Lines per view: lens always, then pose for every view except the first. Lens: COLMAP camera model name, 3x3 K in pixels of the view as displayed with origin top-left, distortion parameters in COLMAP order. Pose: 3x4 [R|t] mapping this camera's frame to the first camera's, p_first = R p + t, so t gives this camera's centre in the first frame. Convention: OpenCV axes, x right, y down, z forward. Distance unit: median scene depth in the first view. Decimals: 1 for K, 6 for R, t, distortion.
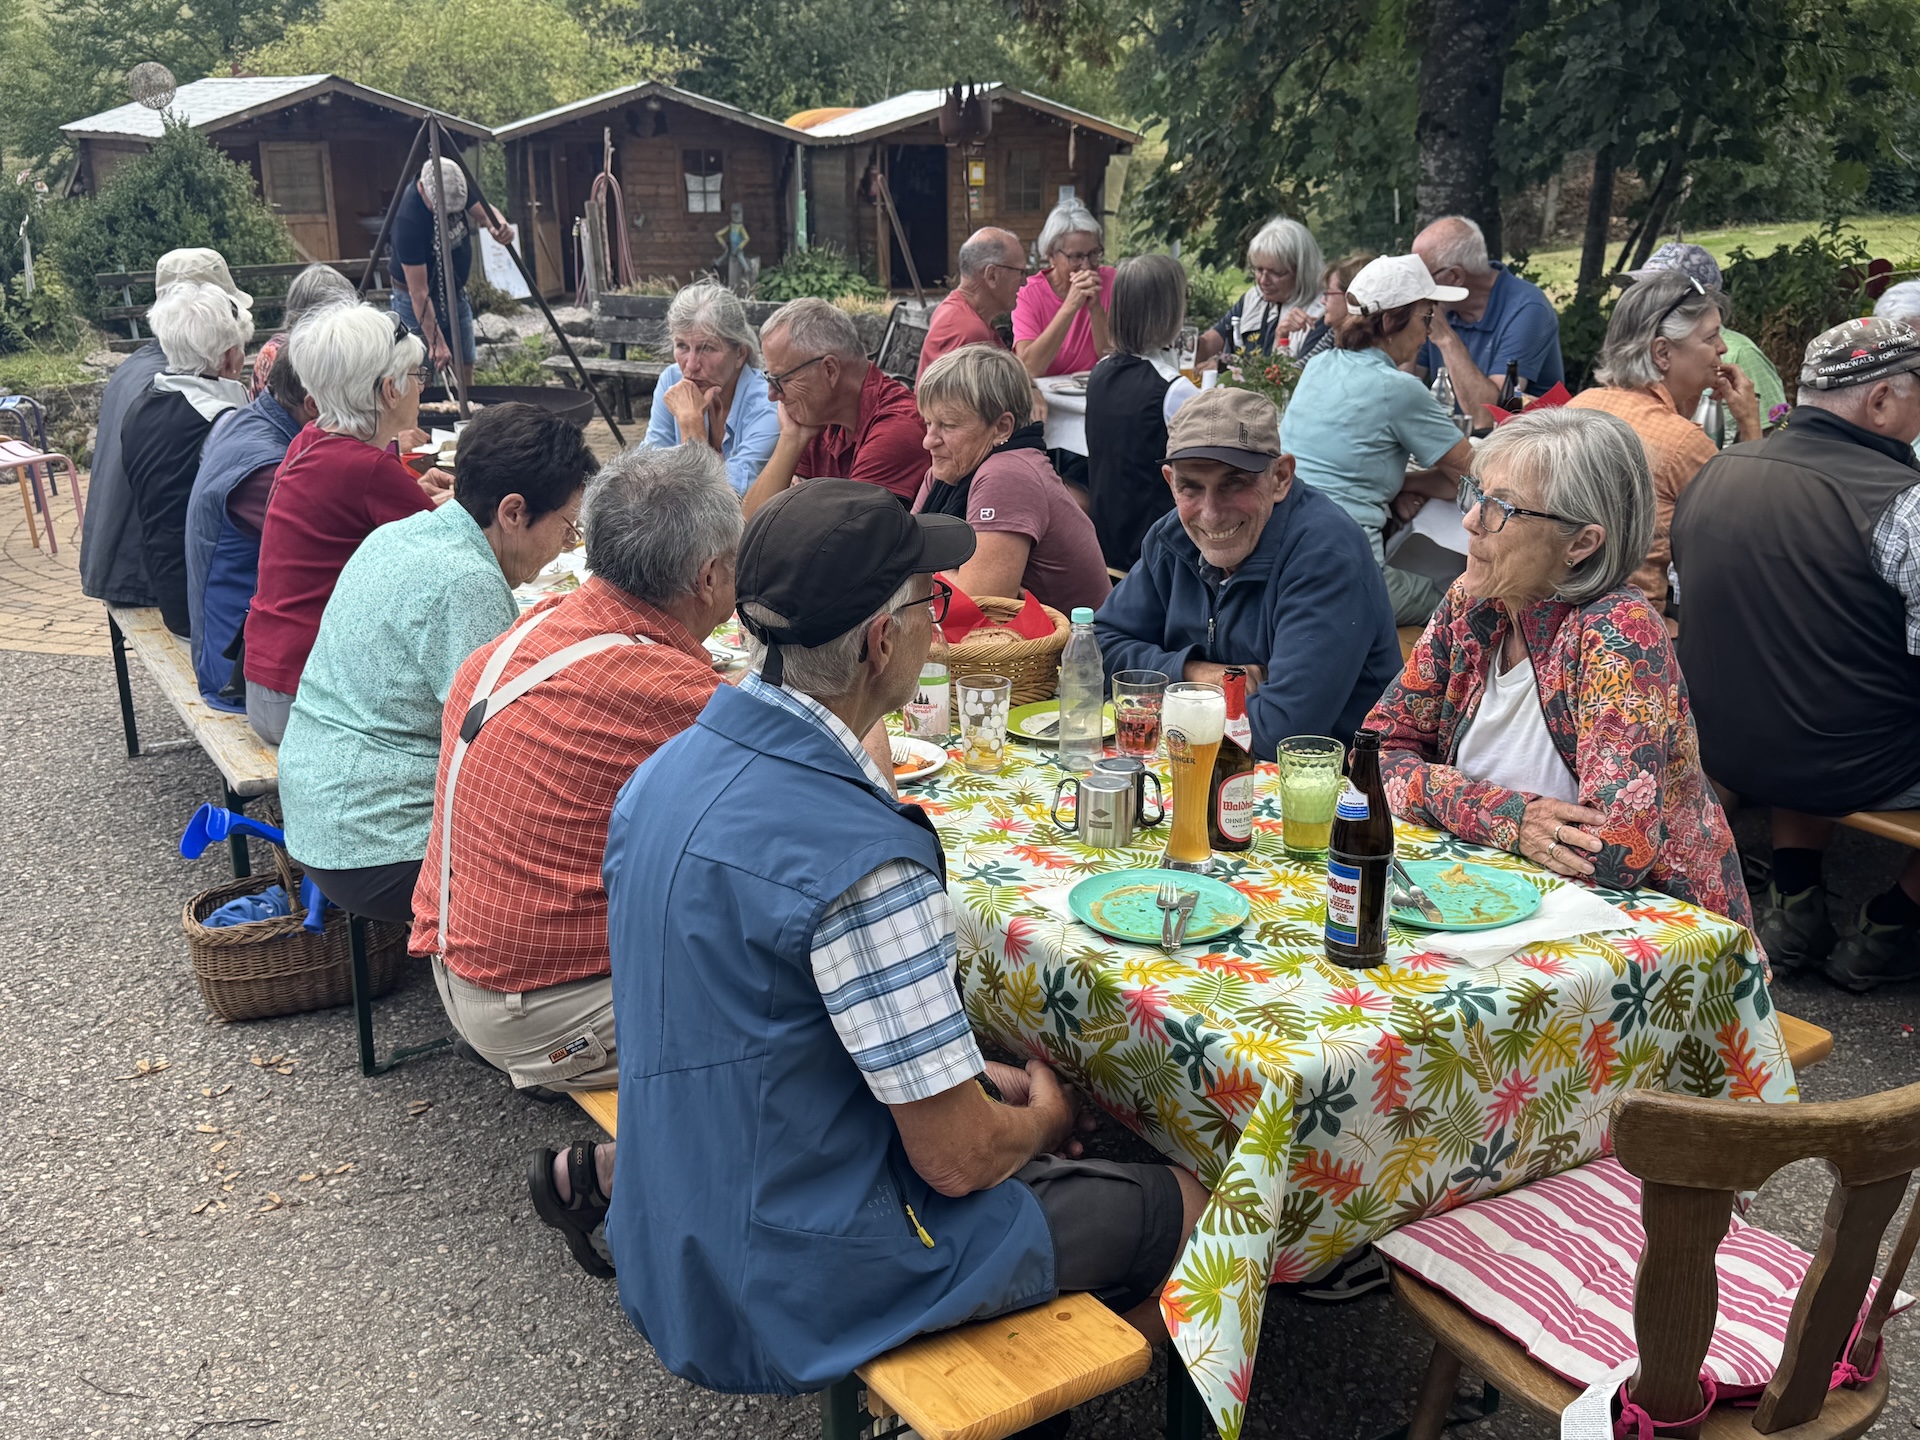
lens RADIAL K [[1962.8, 0, 949.9], [0, 1962.8, 669.7], [0, 0, 1]] dist [0.373395, -0.974297]
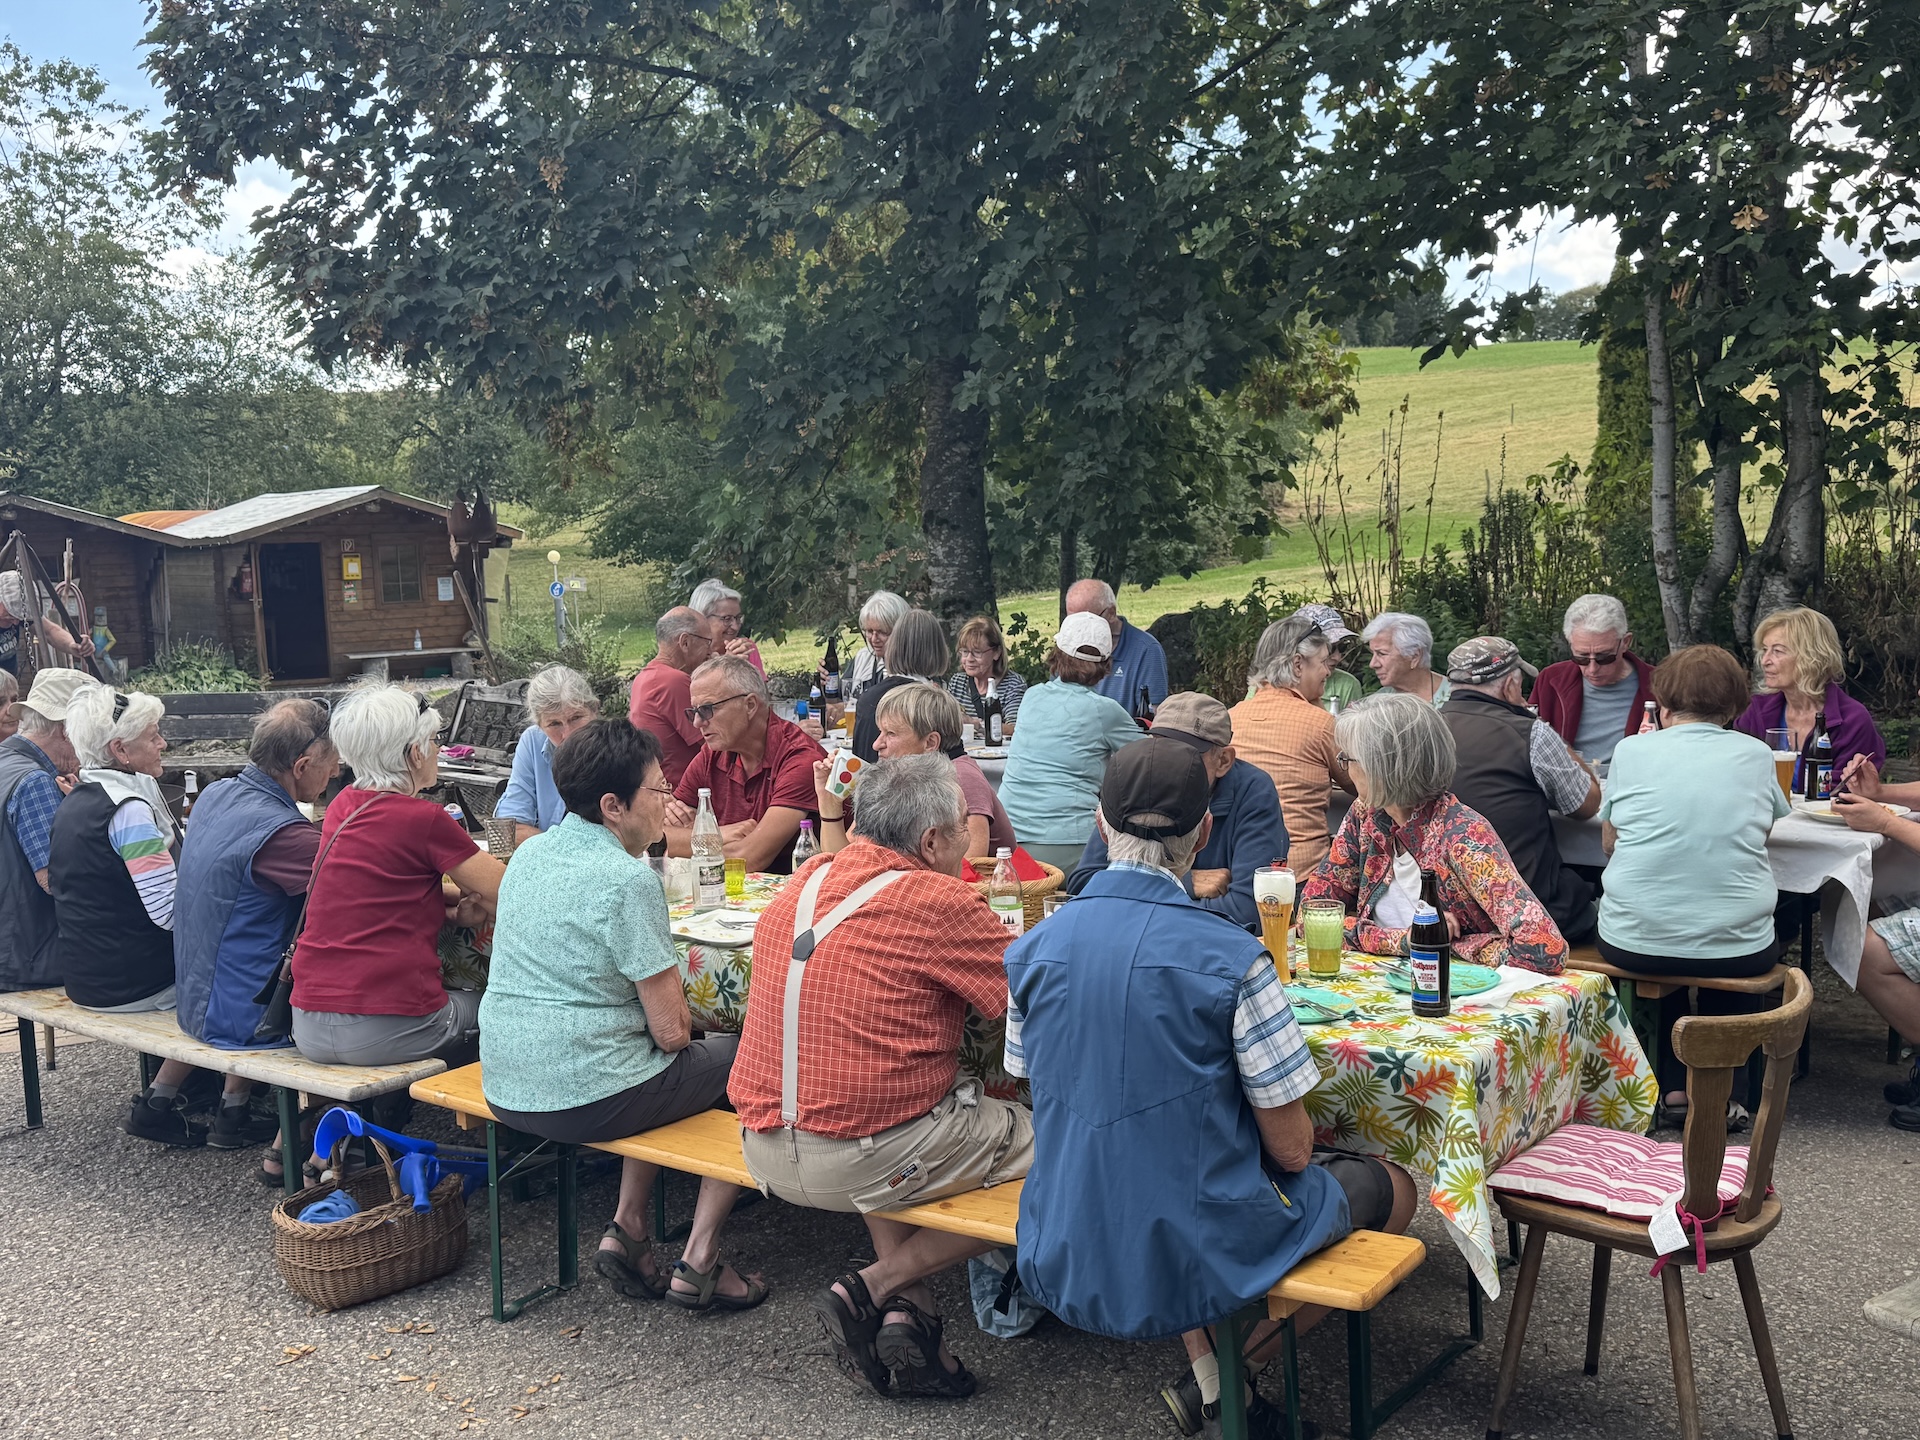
lens RADIAL K [[1956.3, 0, 968.6], [0, 1956.3, 715.6], [0, 0, 1]] dist [0.205166, -0.449153]
pose [[0.929763, -0.062824, 0.362759, -0.719317], [0.121514, 0.982482, -0.141291, 0.090824], [-0.347528, 0.175448, 0.921109, -0.385706]]
